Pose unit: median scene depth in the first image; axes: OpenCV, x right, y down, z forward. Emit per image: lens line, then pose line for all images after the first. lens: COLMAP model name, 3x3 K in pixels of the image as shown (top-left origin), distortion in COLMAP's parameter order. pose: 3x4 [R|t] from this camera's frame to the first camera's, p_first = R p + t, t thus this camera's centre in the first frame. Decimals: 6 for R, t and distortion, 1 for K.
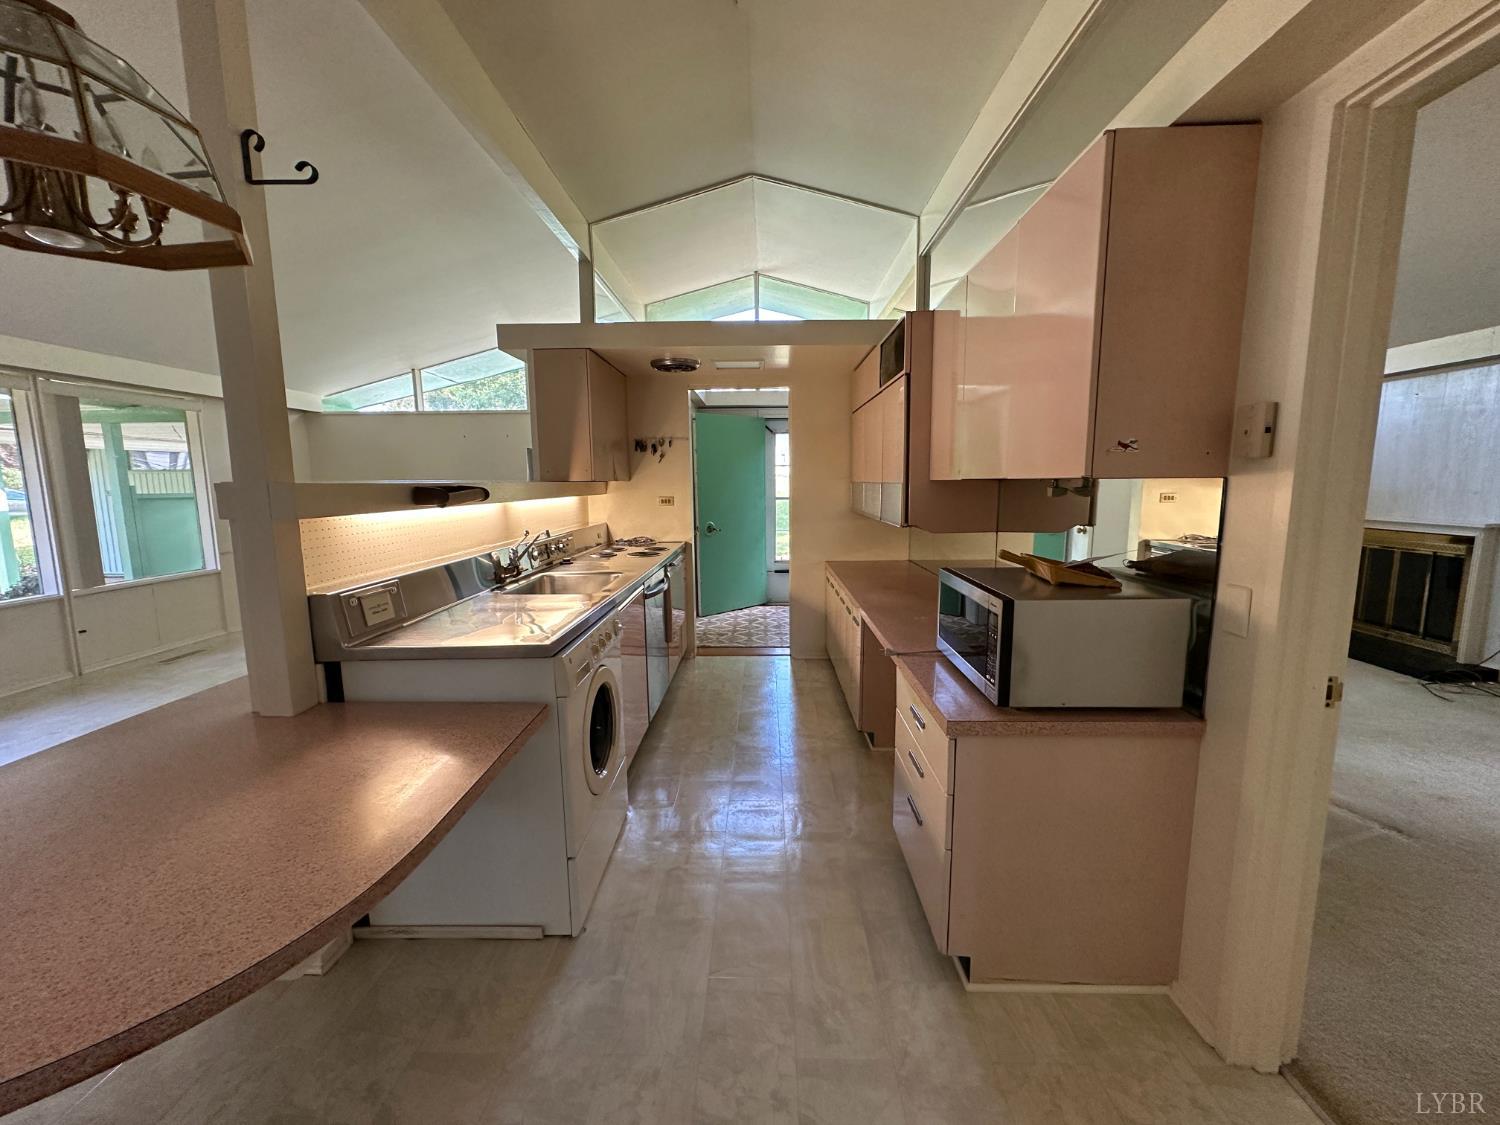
lens RADIAL K [[600.6, 0, 753.2], [0, 600.6, 567.0], [0, 0, 1]] dist [-0.003357, 0.001216]
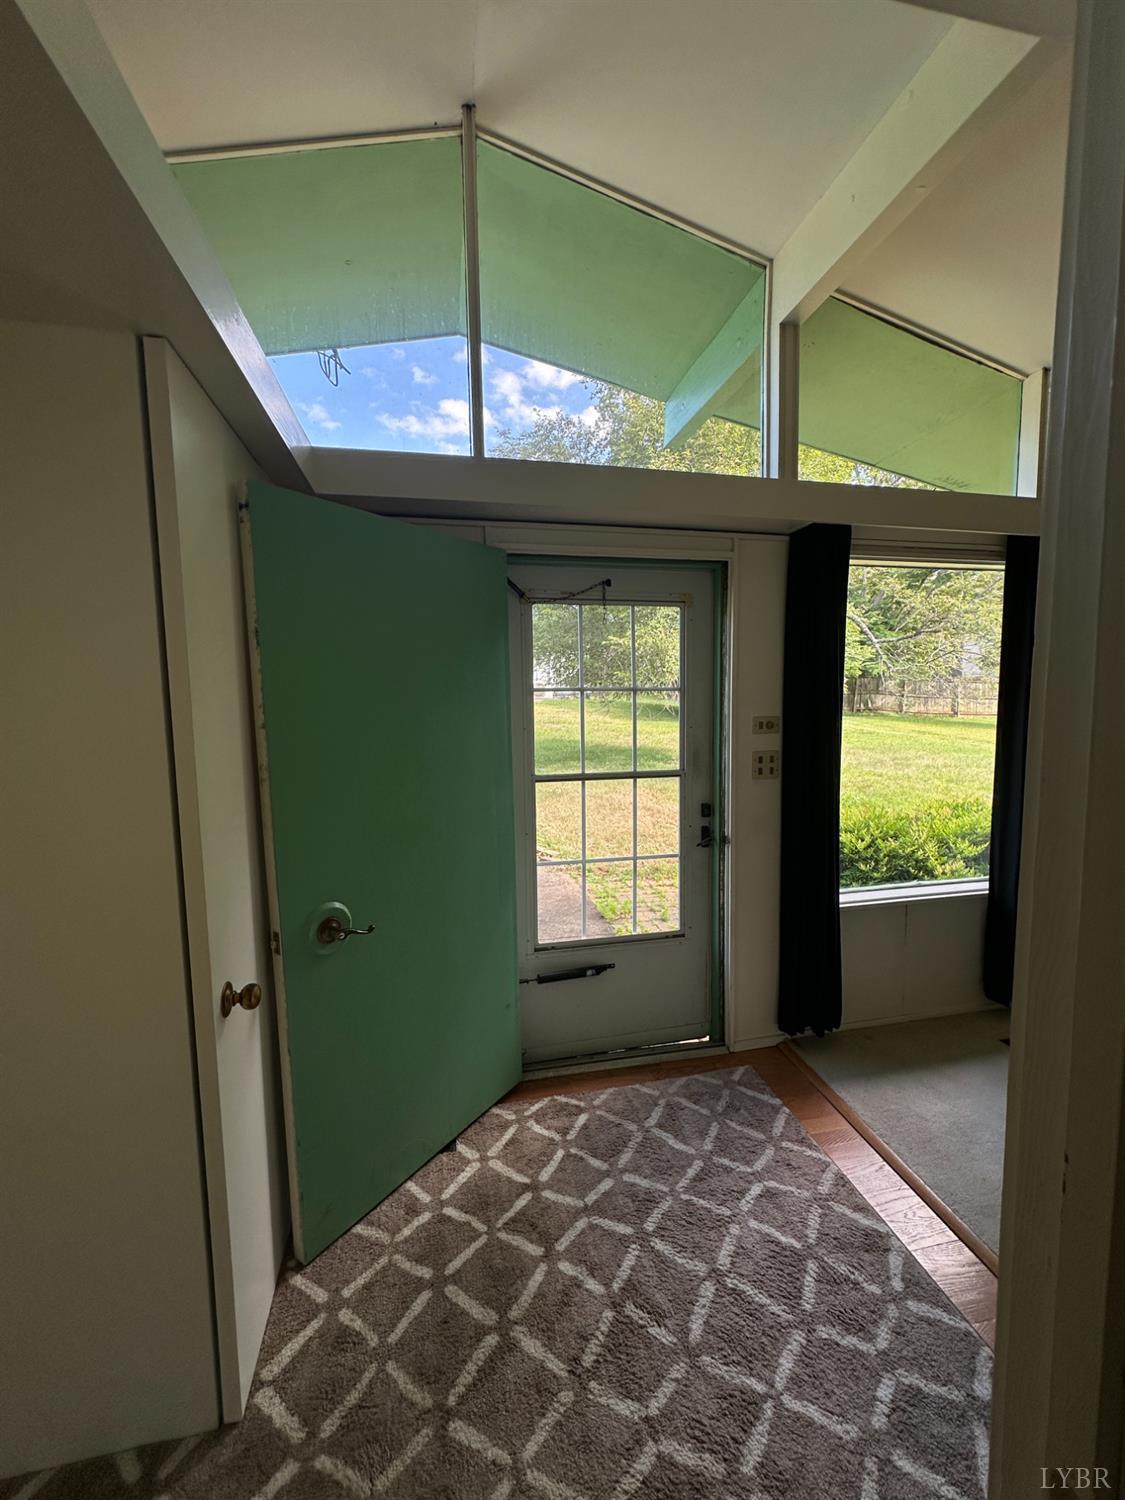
lens RADIAL K [[600.6, 0, 571.6], [0, 600.6, 754.0], [0, 0, 1]] dist [-0.003357, 0.001216]
pose [[0.972083, -0.024993, 0.233301, -0.047933], [0.035661, 0.998497, -0.041617, -0.215356], [-0.231910, 0.048775, 0.971514, 1.211975]]
